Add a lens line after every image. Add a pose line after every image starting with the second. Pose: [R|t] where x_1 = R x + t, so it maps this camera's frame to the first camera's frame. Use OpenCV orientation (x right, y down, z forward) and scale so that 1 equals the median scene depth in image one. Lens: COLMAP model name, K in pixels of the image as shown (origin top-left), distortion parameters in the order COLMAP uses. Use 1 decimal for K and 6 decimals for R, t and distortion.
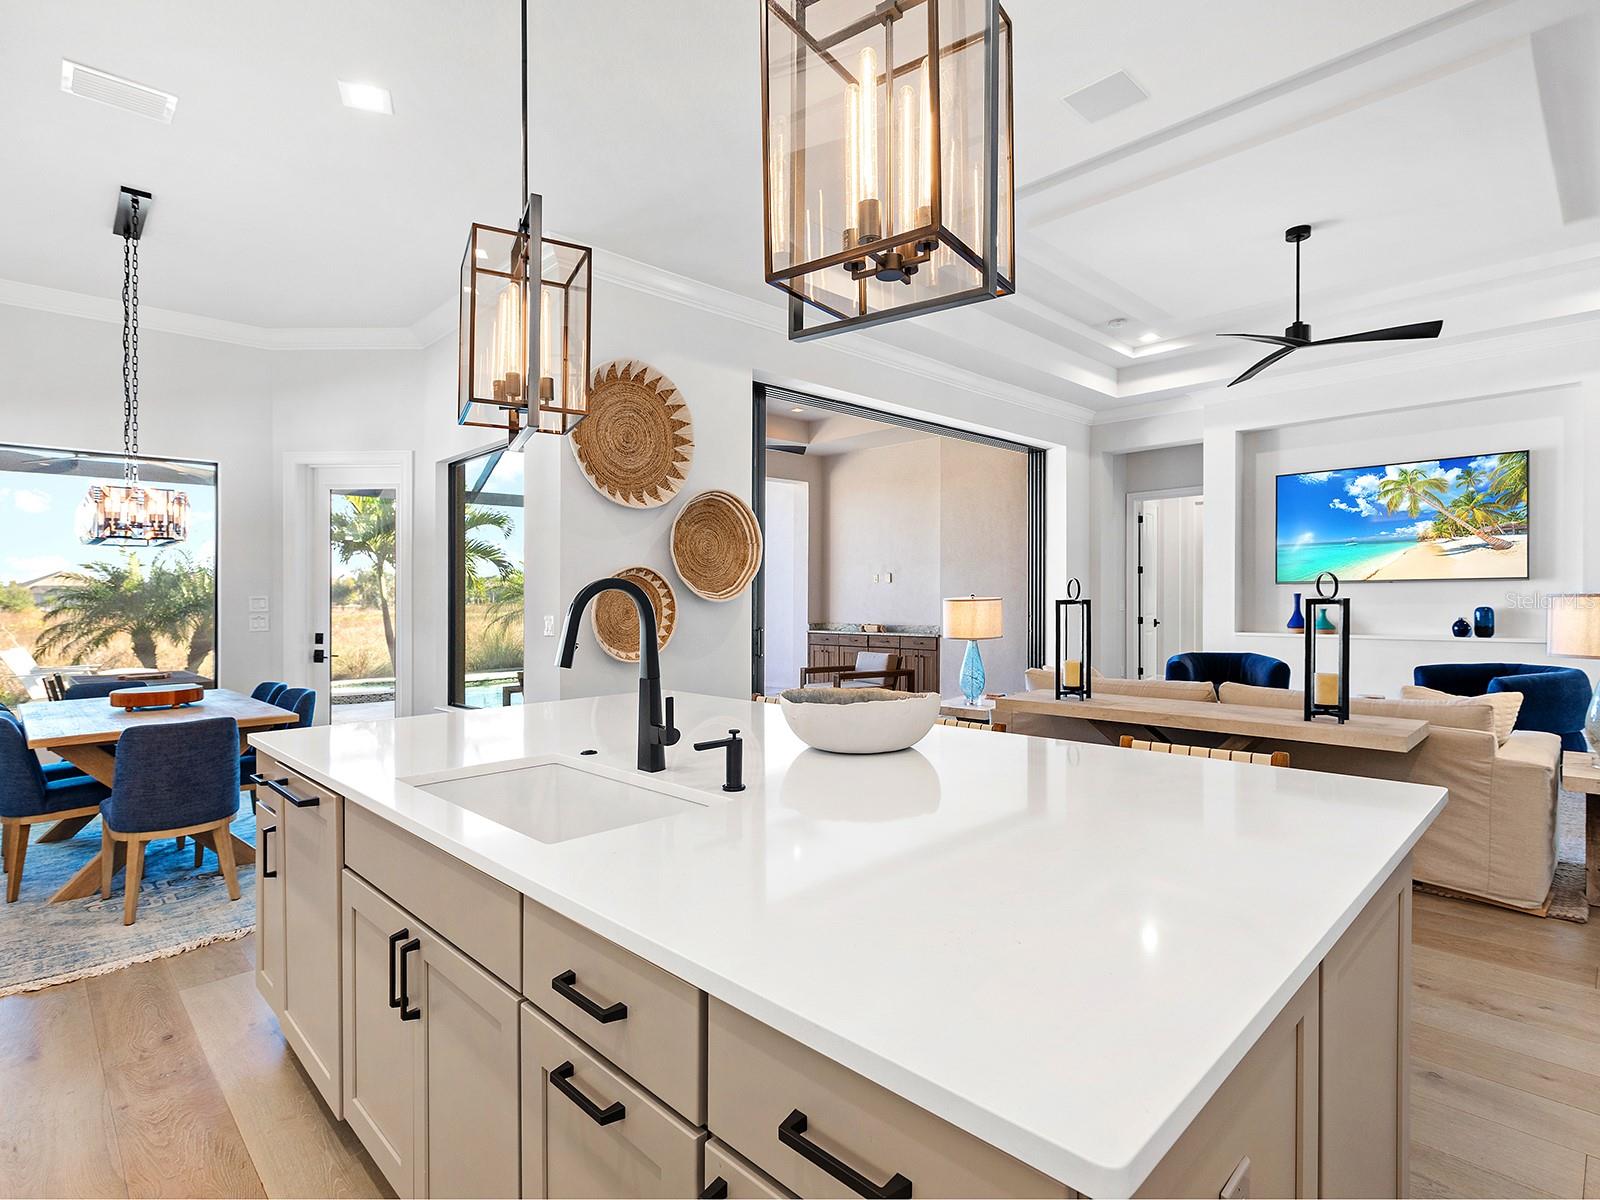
lens RADIAL K [[808.4, 0, 818.2], [0, 808.4, 593.4], [0, 0, 1]] dist [-0.005426, -0.000734]
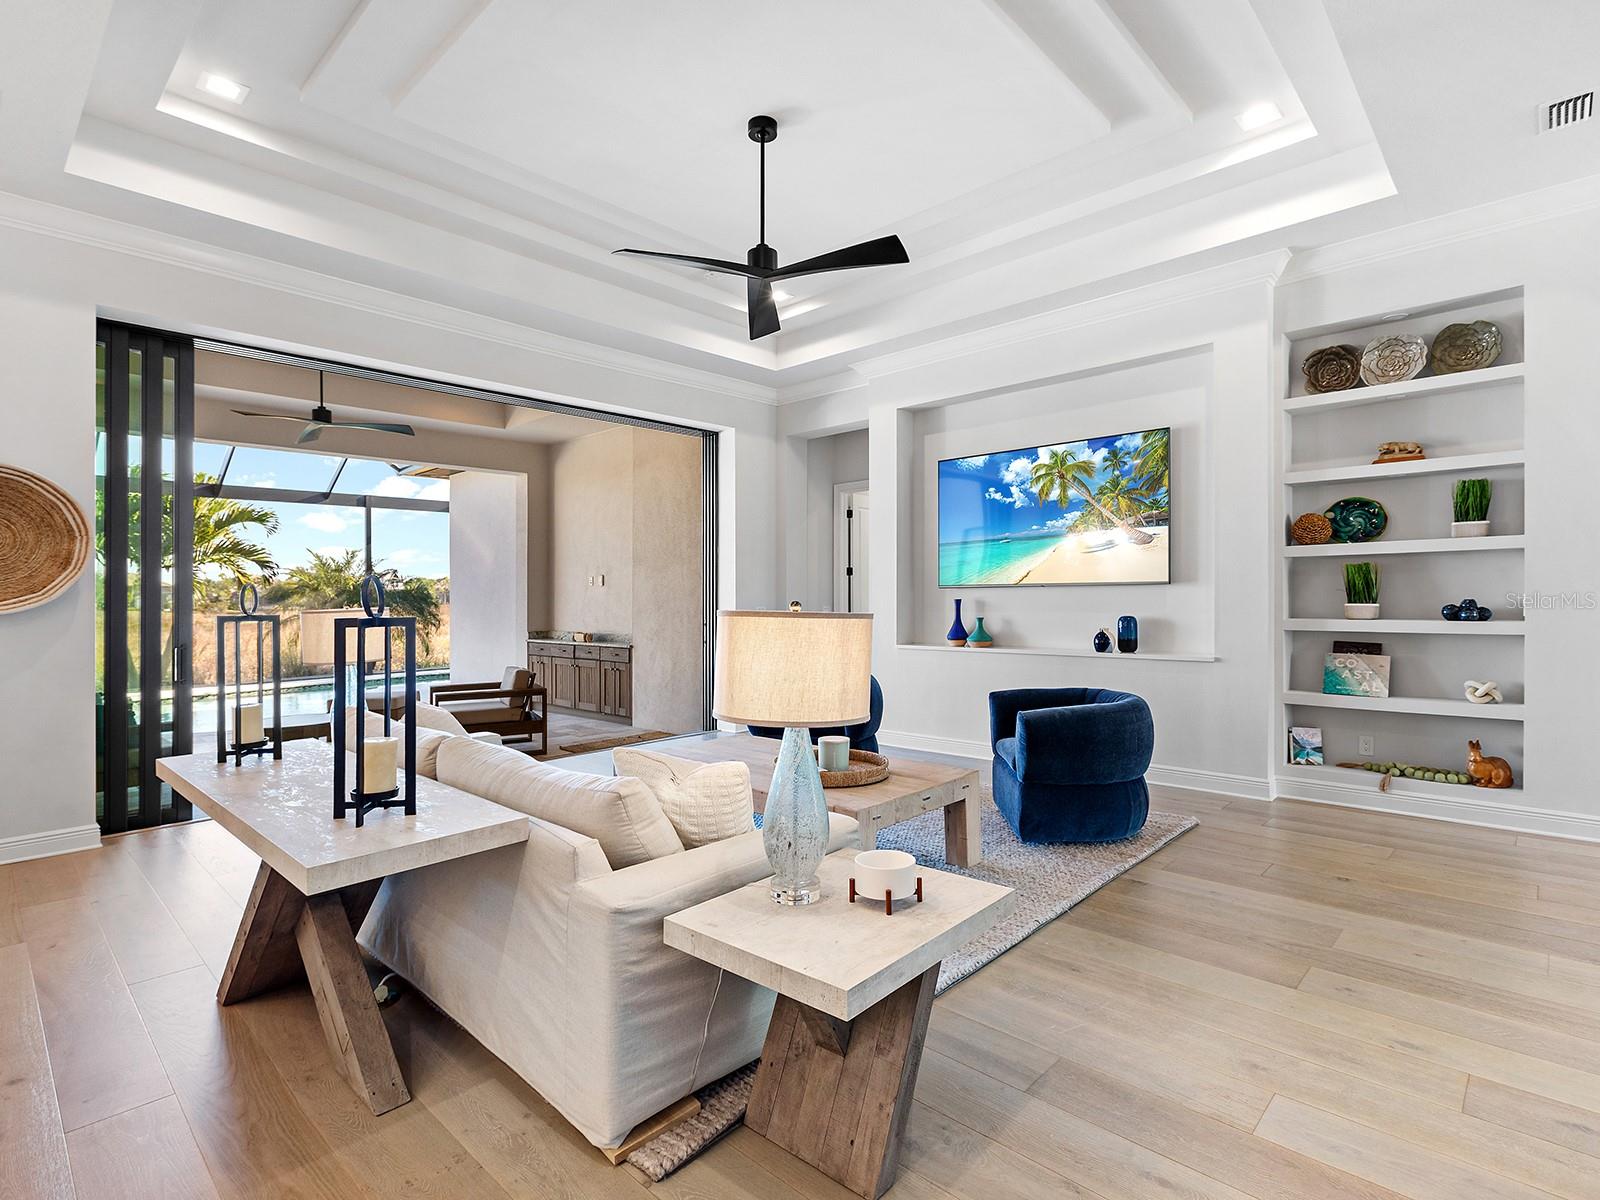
lens RADIAL K [[793.5, 0, 819.8], [0, 793.5, 592.3], [0, 0, 1]] dist [0.002387, 0.000507]
pose [[0.999539, -0.001188, 0.030350, 0.461724], [0.001282, 0.999994, -0.003085, -0.004885], [-0.030346, 0.003123, 0.999535, 0.186080]]
